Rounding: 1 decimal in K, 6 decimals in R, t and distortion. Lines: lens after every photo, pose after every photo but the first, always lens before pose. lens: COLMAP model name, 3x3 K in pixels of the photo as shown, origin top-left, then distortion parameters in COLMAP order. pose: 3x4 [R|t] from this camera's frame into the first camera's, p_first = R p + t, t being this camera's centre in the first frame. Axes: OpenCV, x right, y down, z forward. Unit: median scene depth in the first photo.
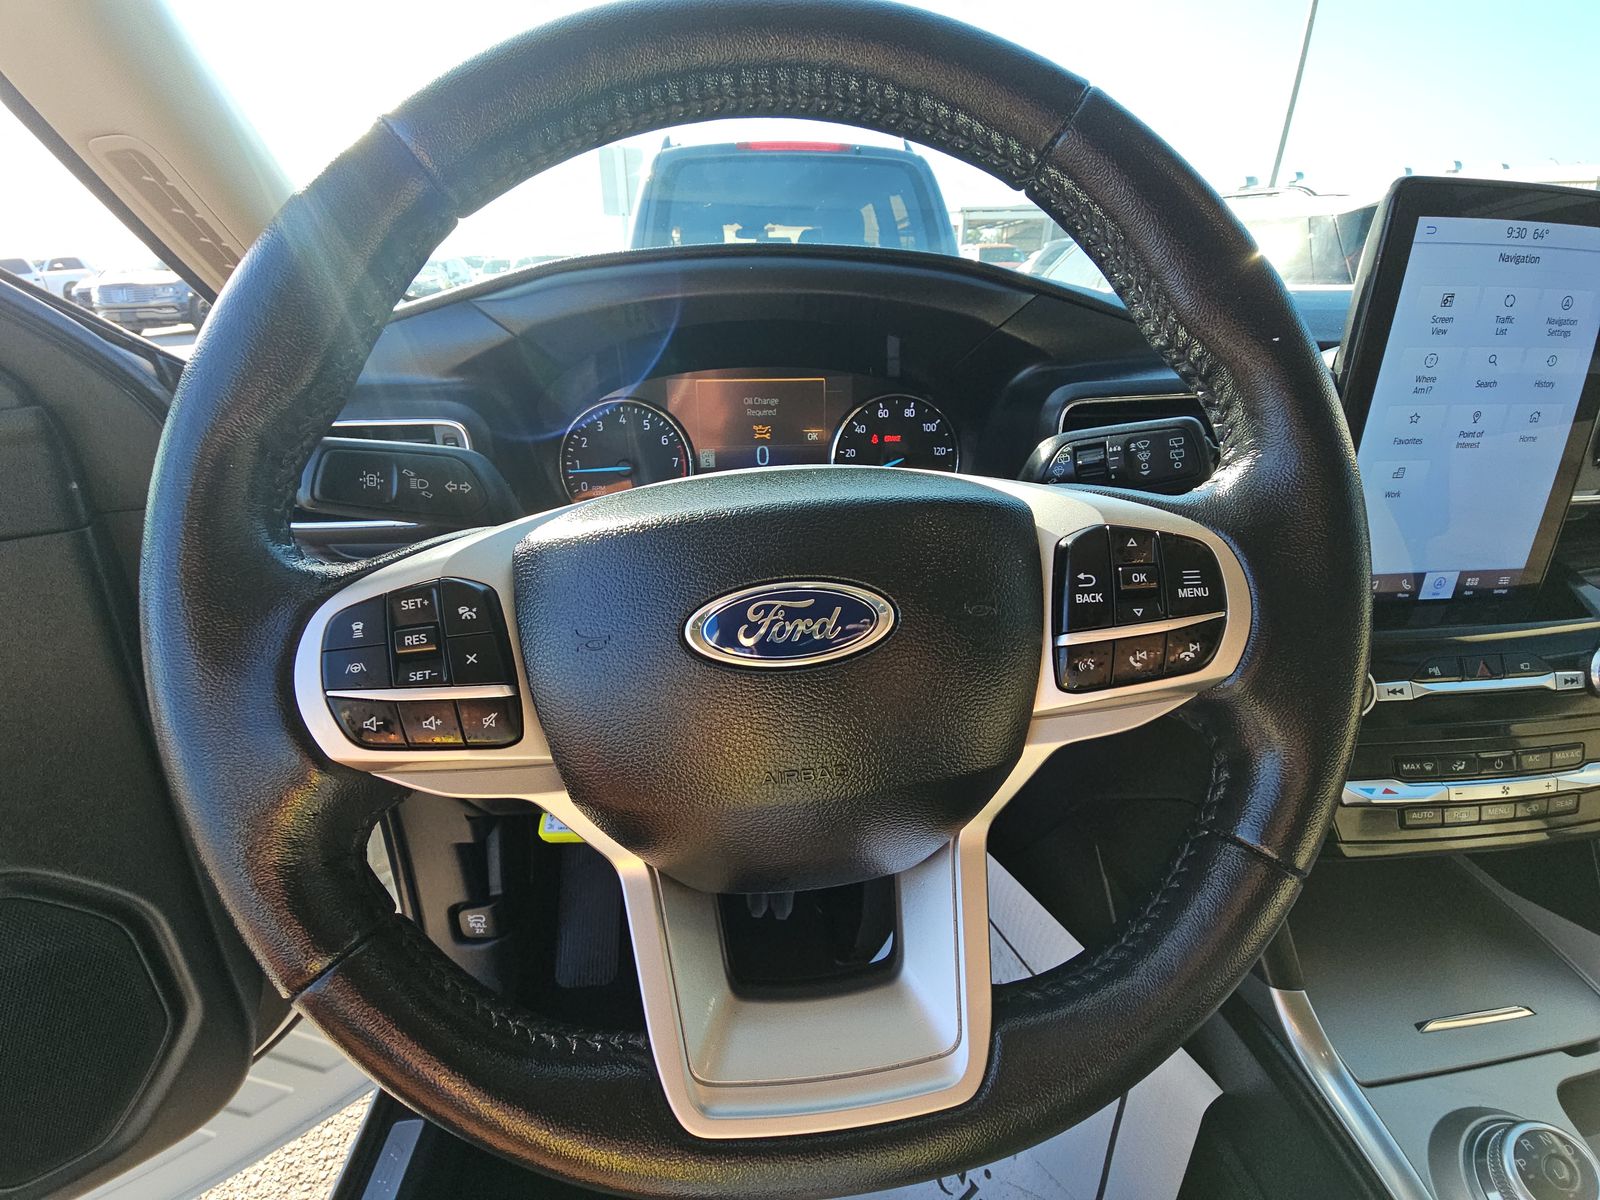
lens RADIAL K [[641.6, 0, 787.2], [0, 641.6, 590.5], [0, 0, 1]] dist [0.019515, -0.016068]
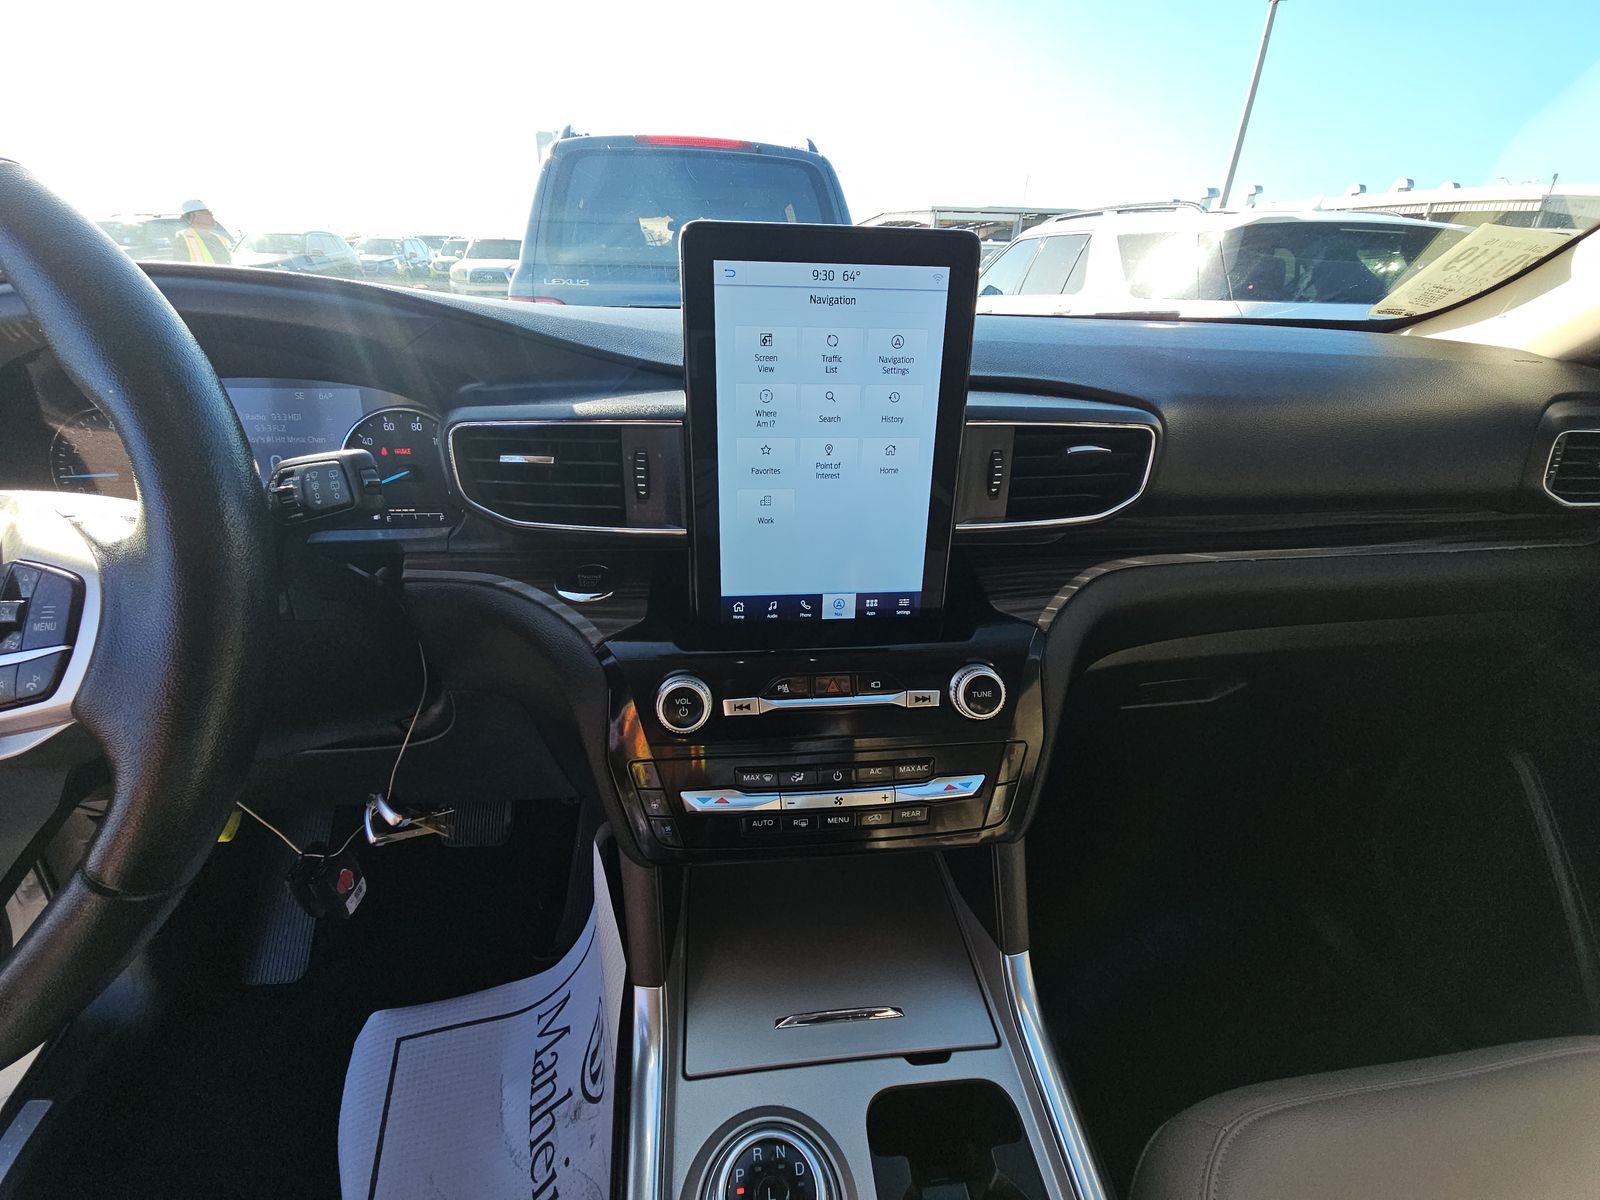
lens RADIAL K [[641.6, 0, 787.2], [0, 641.6, 590.5], [0, 0, 1]] dist [0.019515, -0.016068]
pose [[0.998906, 0.014783, 0.044361, 0.969152], [-0.015147, 0.999854, 0.007885, -0.045170], [-0.044238, -0.008548, 0.998984, -0.062460]]
